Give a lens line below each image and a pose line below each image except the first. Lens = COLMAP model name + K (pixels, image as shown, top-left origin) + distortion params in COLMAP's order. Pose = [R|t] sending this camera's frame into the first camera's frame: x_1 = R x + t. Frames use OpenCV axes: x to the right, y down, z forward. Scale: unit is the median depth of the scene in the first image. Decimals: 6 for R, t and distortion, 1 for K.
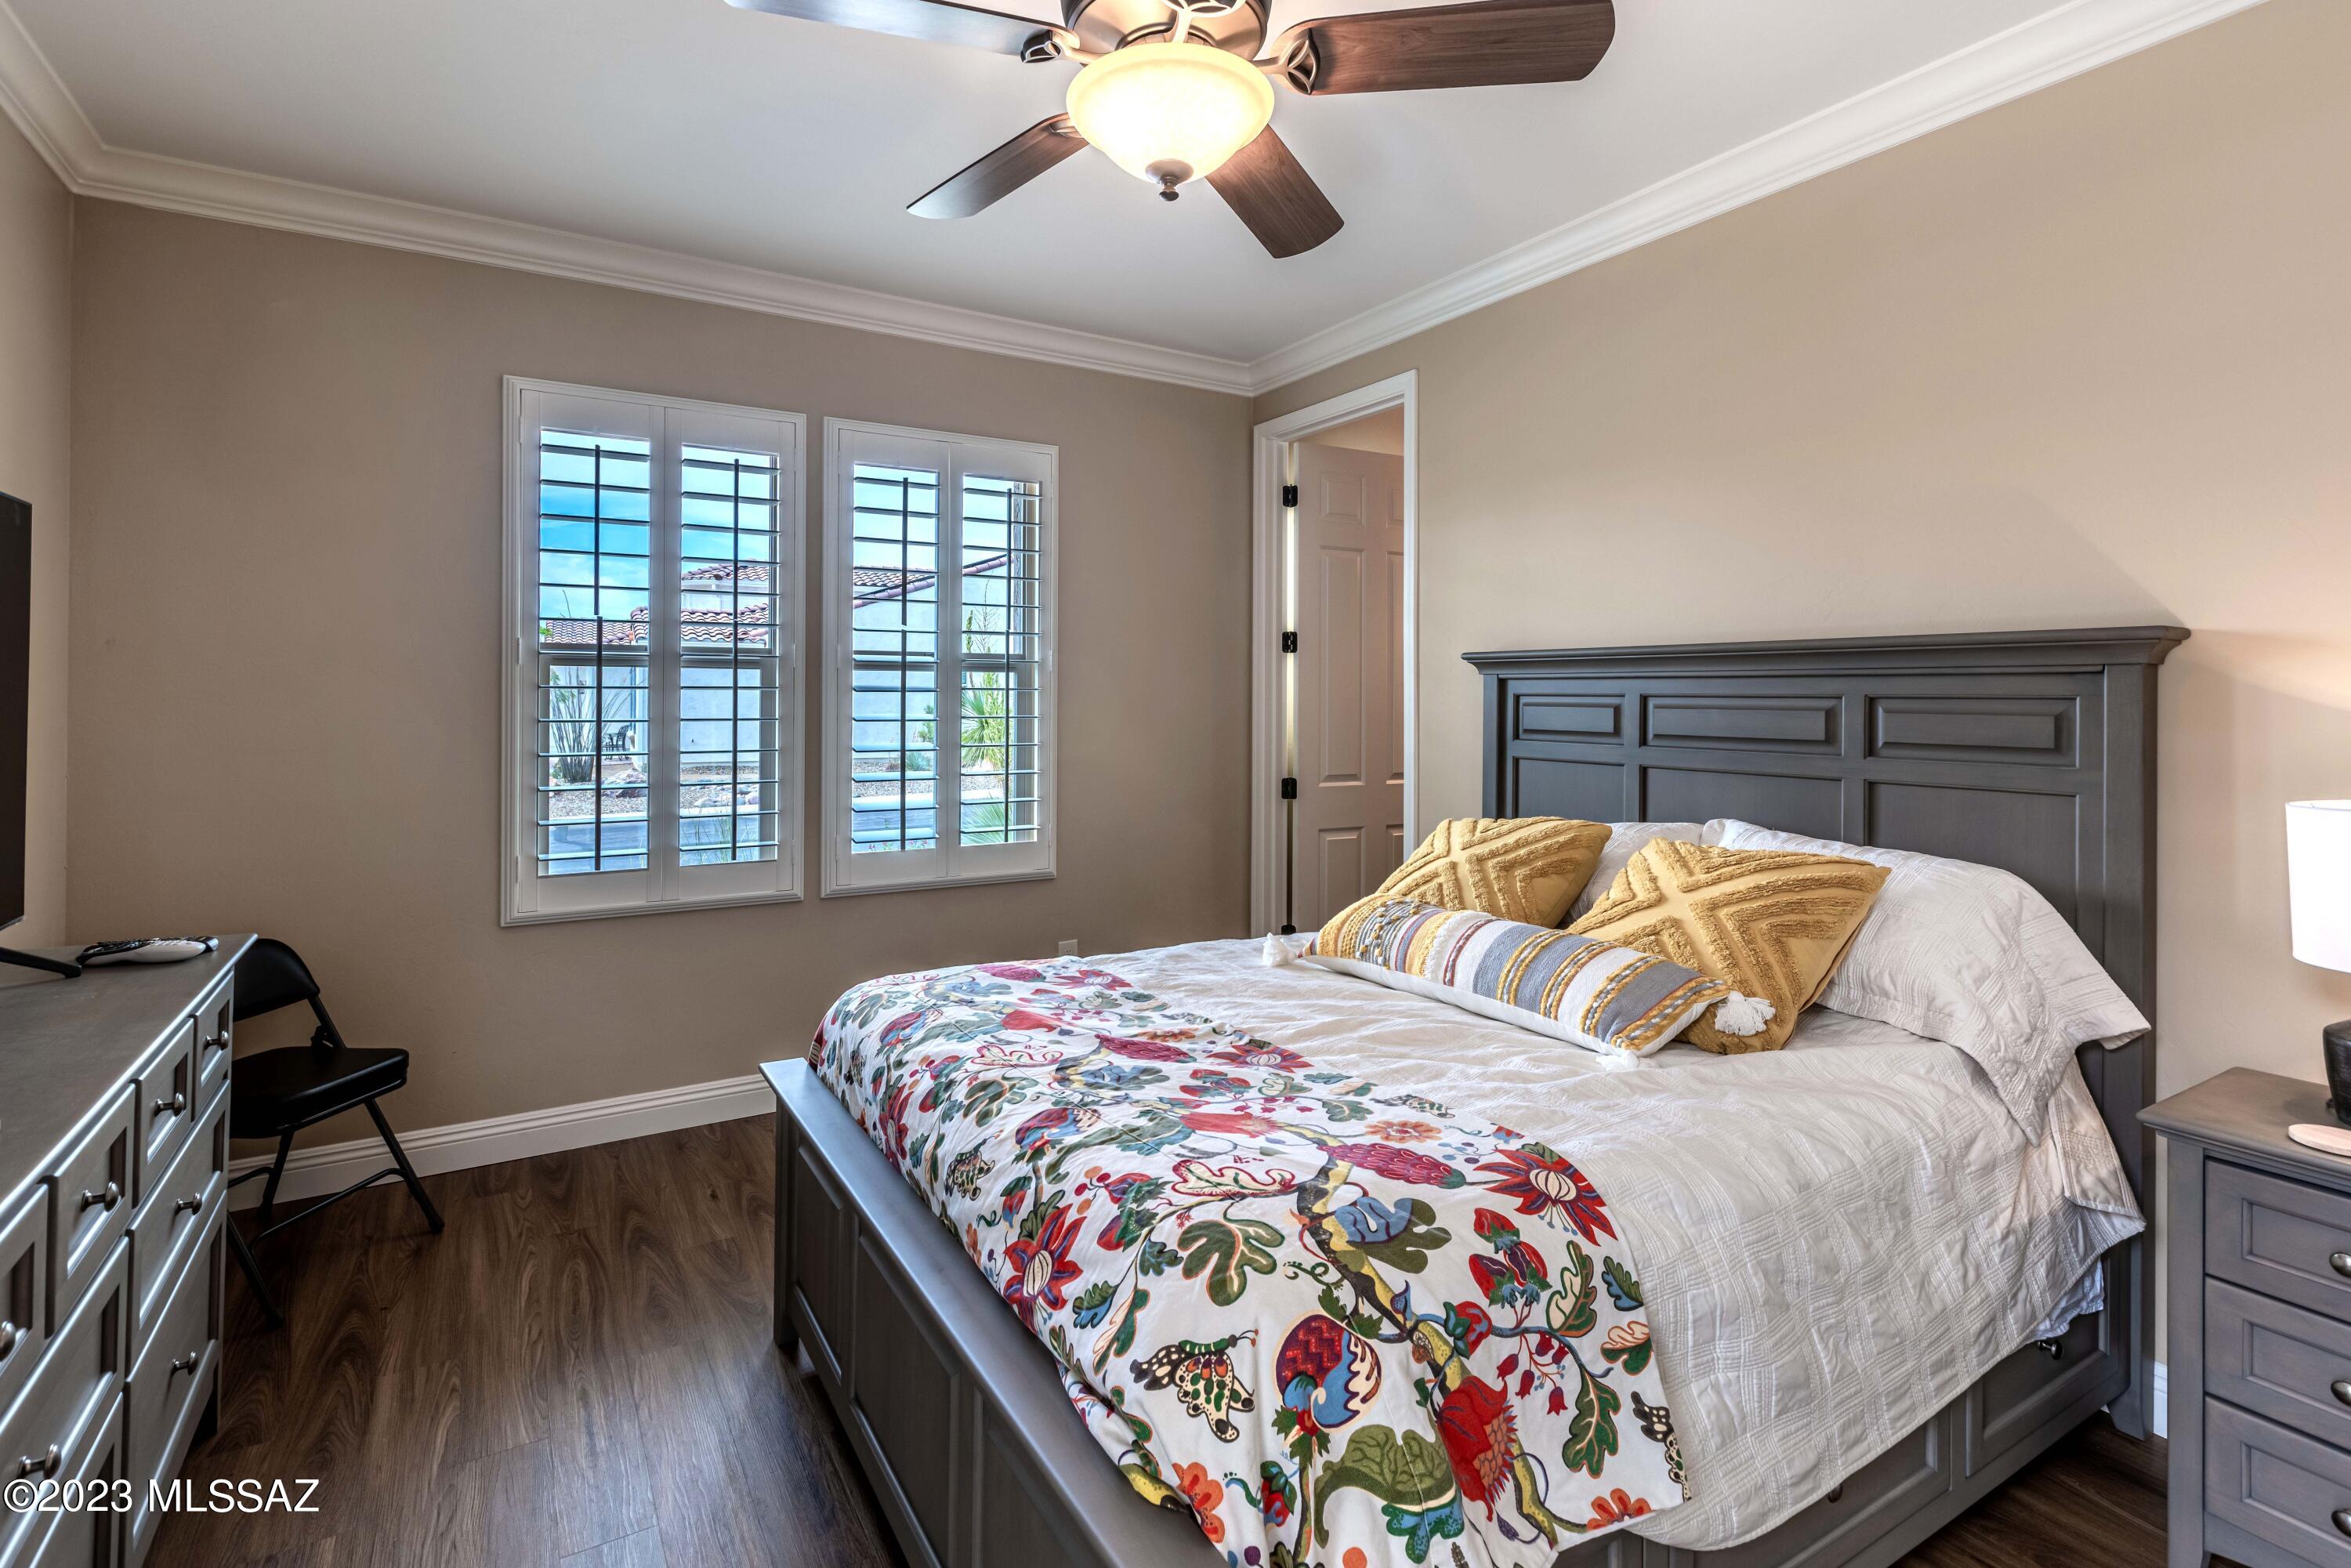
lens RADIAL K [[1118.7, 0, 1174.8], [0, 1118.7, 692.6], [0, 0, 1]] dist [0.000085, -0.000129]
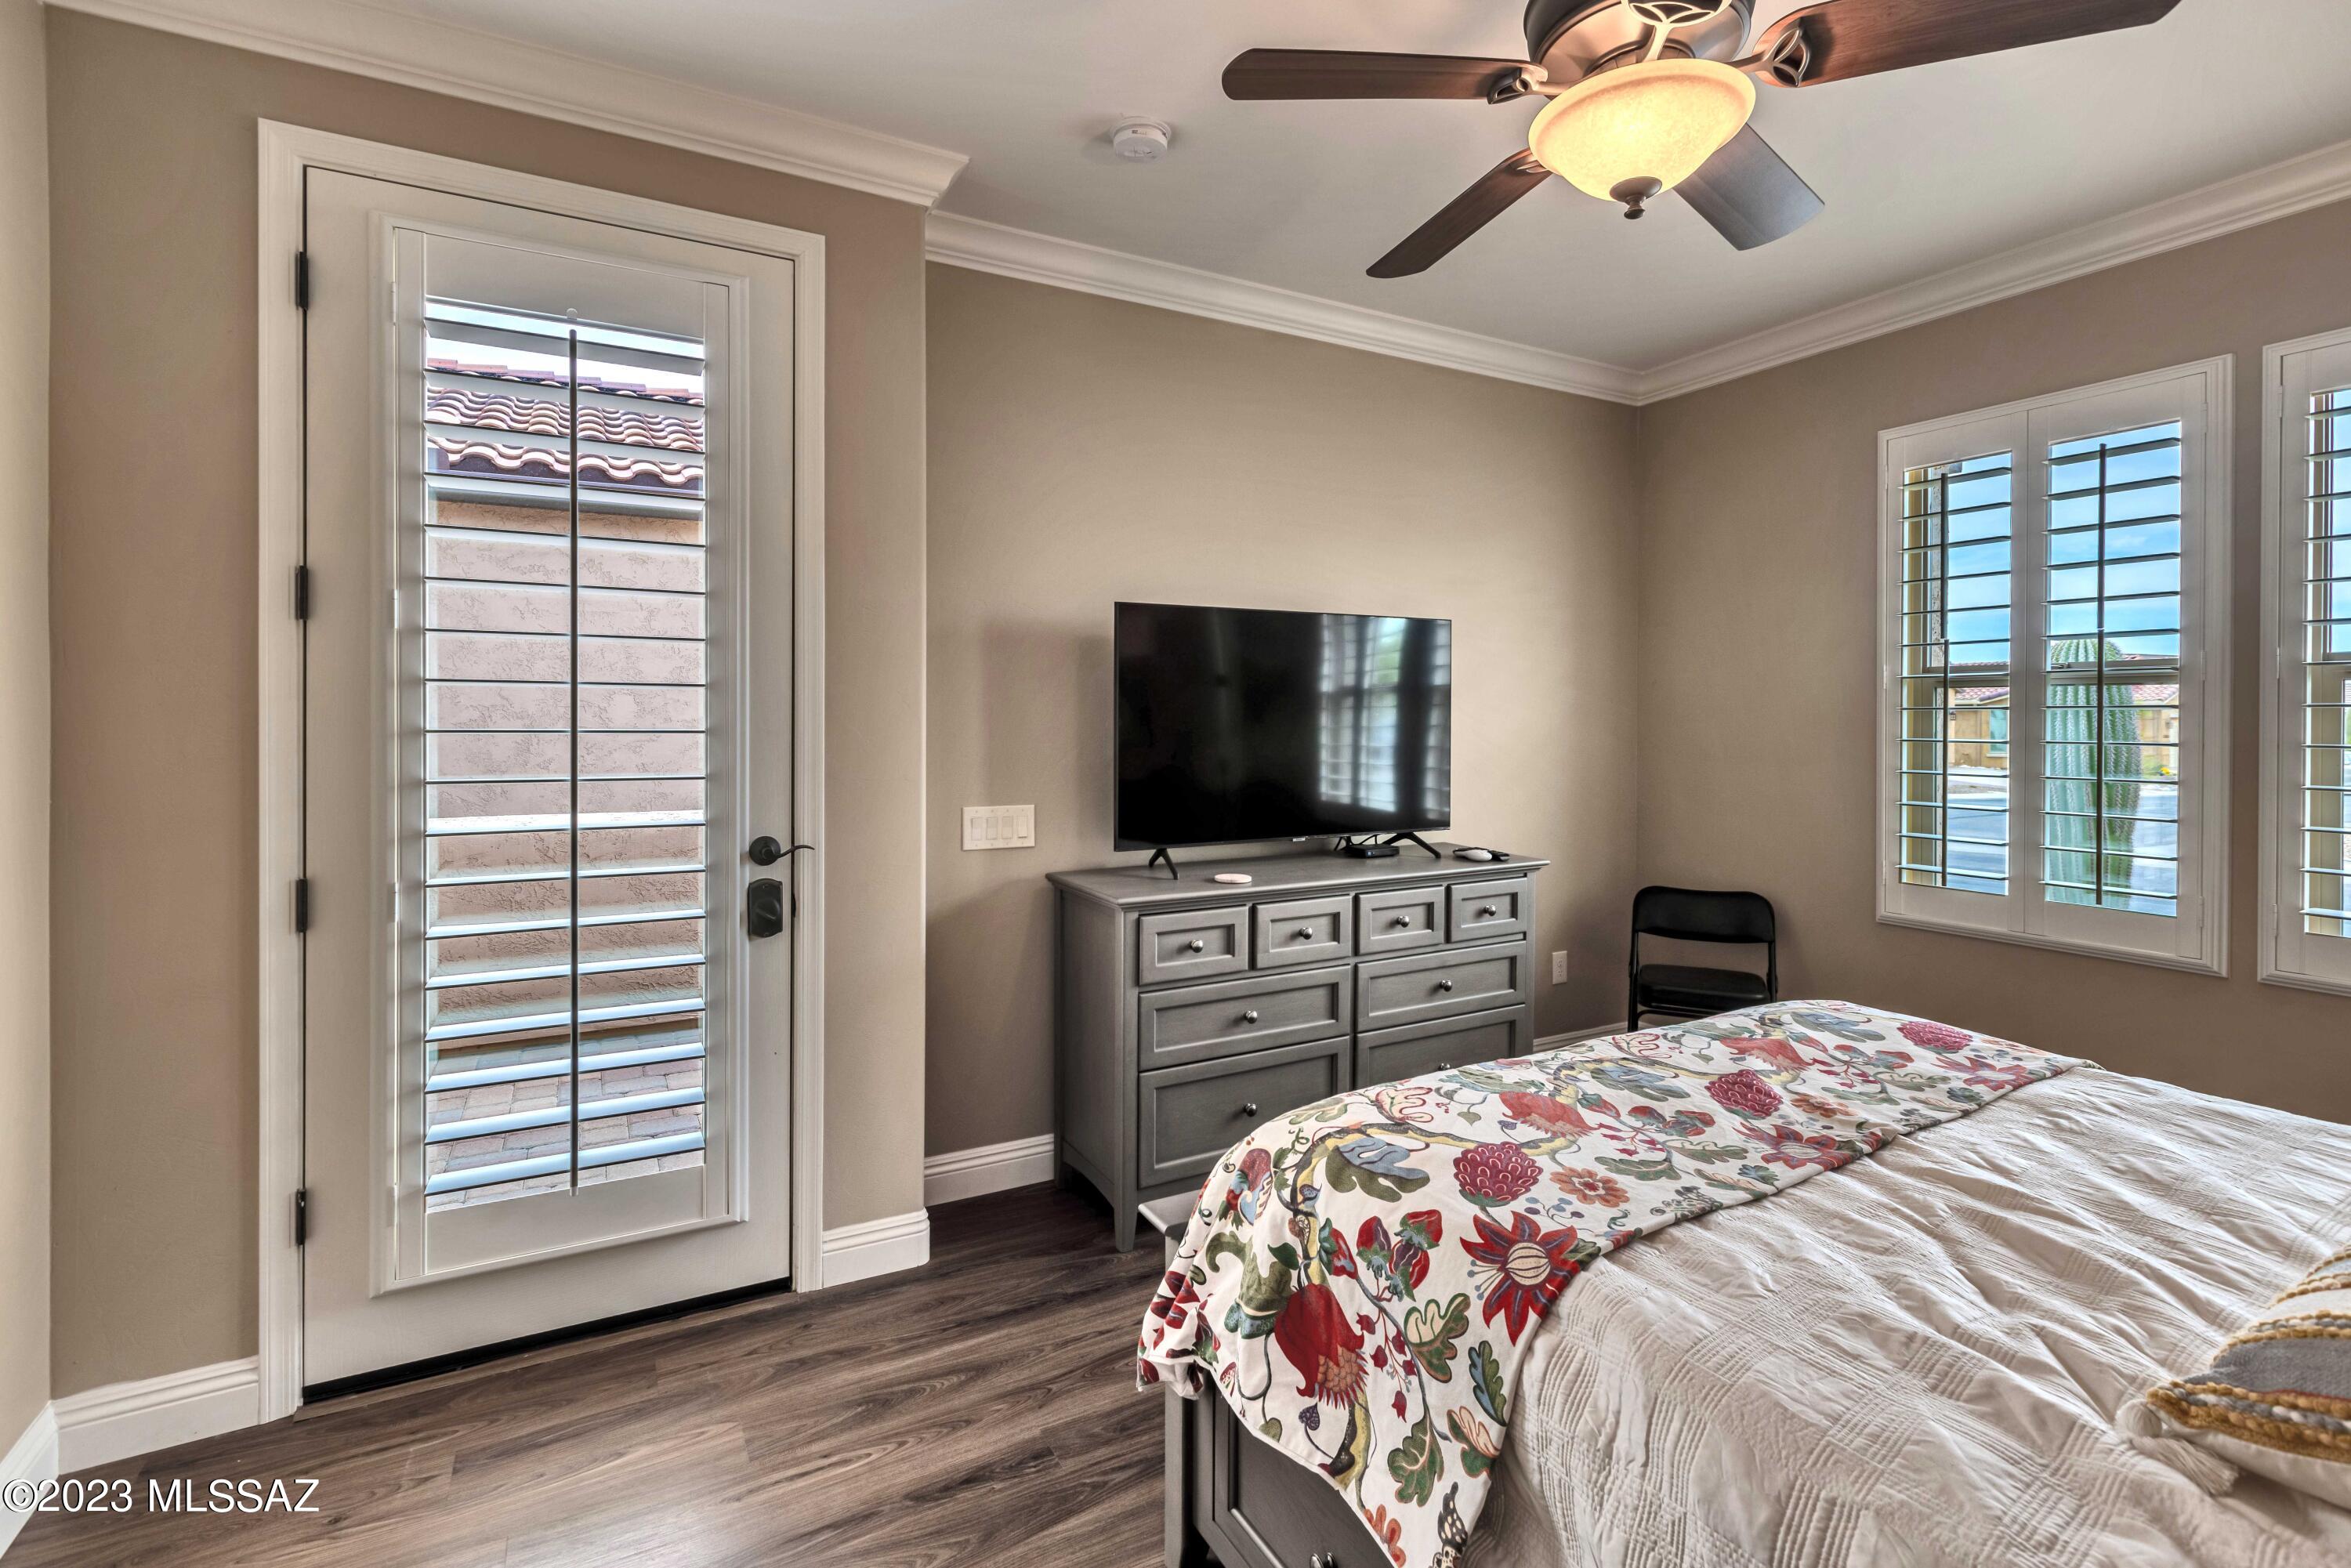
lens RADIAL K [[1103.9, 0, 1171.8], [0, 1103.9, 719.0], [0, 0, 1]] dist [-0.000319, -0.000089]
pose [[-0.045266, 0.002179, -0.998973, 1.197591], [0.001923, 0.999996, 0.002094, 0.005363], [0.998973, -0.001826, -0.045270, 0.741796]]
